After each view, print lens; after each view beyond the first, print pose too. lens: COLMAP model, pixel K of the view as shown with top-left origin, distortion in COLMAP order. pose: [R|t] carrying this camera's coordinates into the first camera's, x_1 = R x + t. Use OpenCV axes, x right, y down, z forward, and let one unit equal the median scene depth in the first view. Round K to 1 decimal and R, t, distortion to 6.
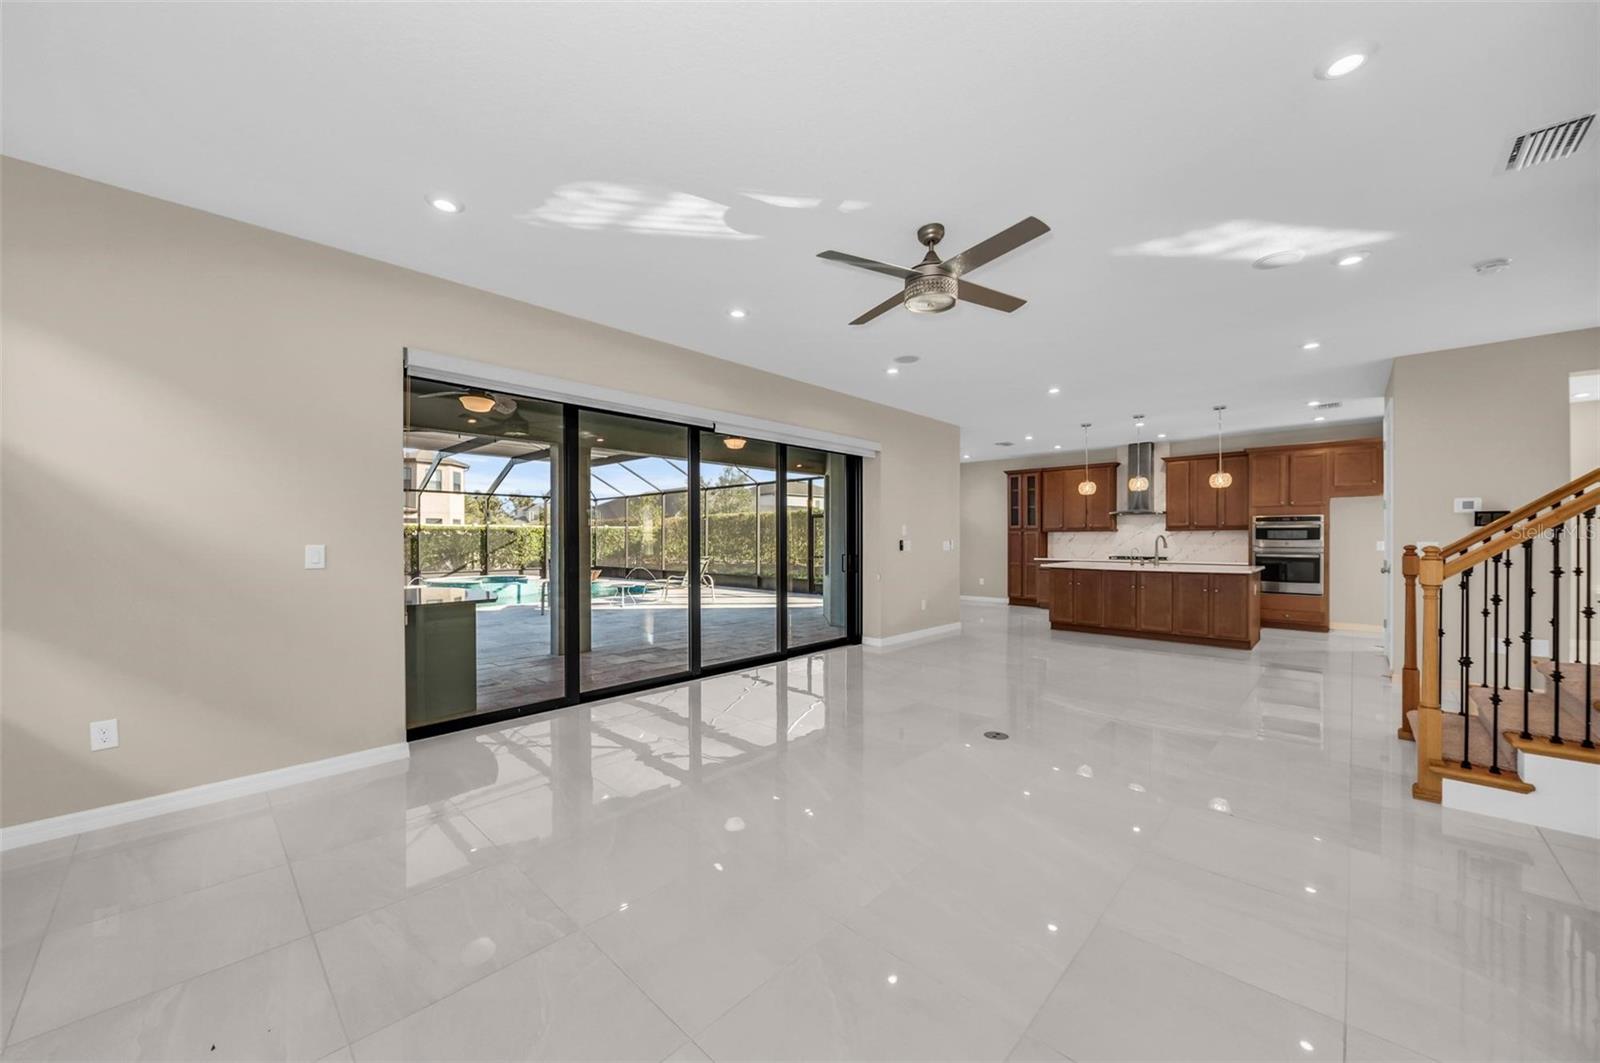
lens RADIAL K [[588.7, 0, 790.7], [0, 588.7, 539.9], [0, 0, 1]] dist [0.002323, -0.002351]
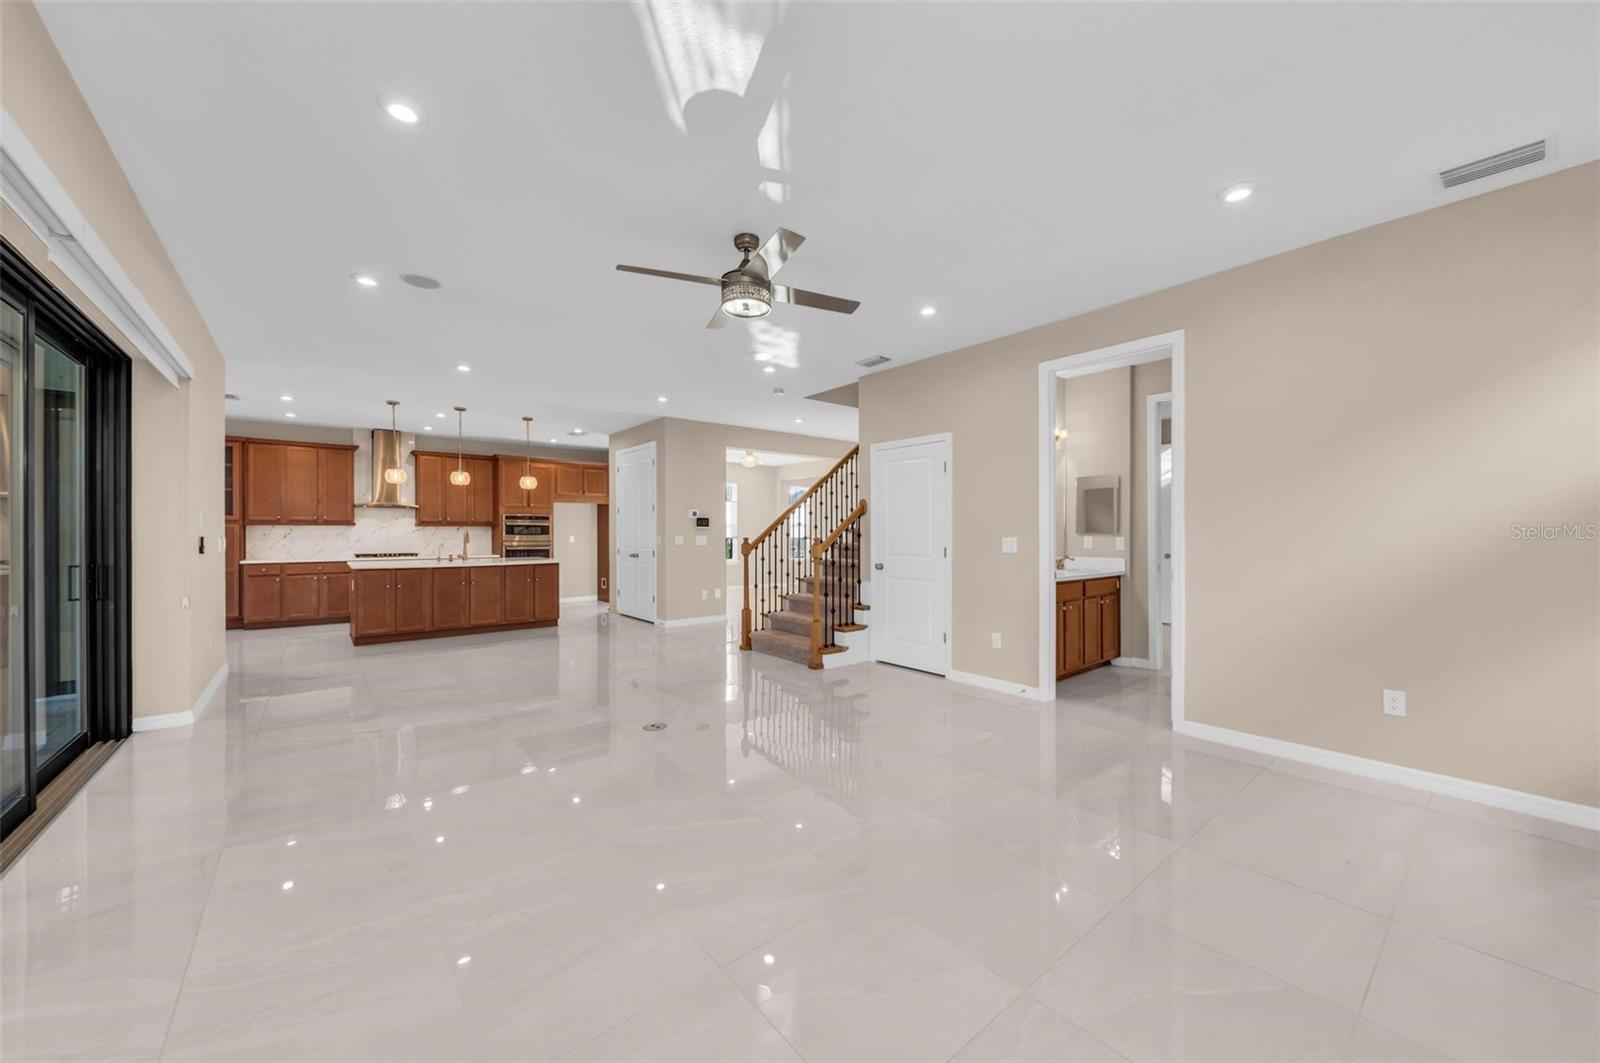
lens RADIAL K [[588.7, 0, 812.6], [0, 588.7, 533.4], [0, 0, 1]] dist [0.002323, -0.002351]
pose [[0.091101, 0.001337, 0.995841, -0.299985], [0.002095, 0.999997, -0.001534, -0.000177], [-0.995839, 0.002226, 0.091098, 0.297023]]
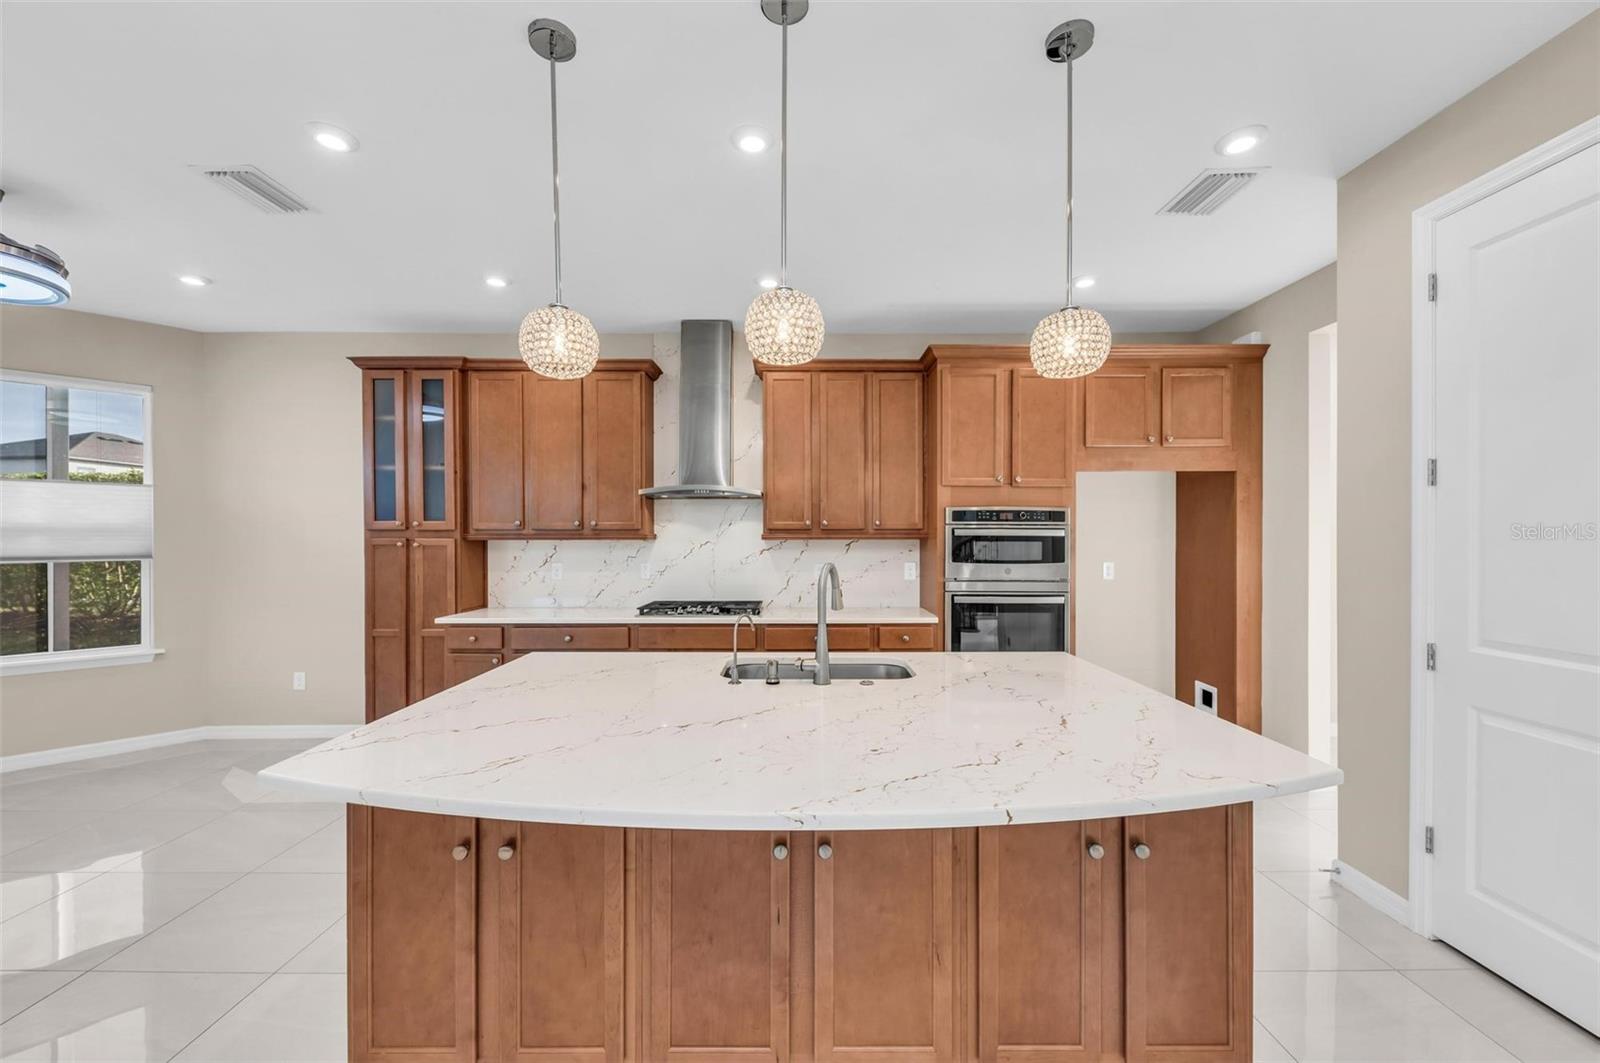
lens RADIAL K [[588.7, 0, 796.4], [0, 588.7, 537.8], [0, 0, 1]] dist [0.002323, -0.002351]
pose [[0.718187, -0.003068, 0.695844, 0.410801], [0.000387, 0.999992, 0.004009, -0.020309], [-0.695850, -0.002610, 0.718182, 0.769956]]
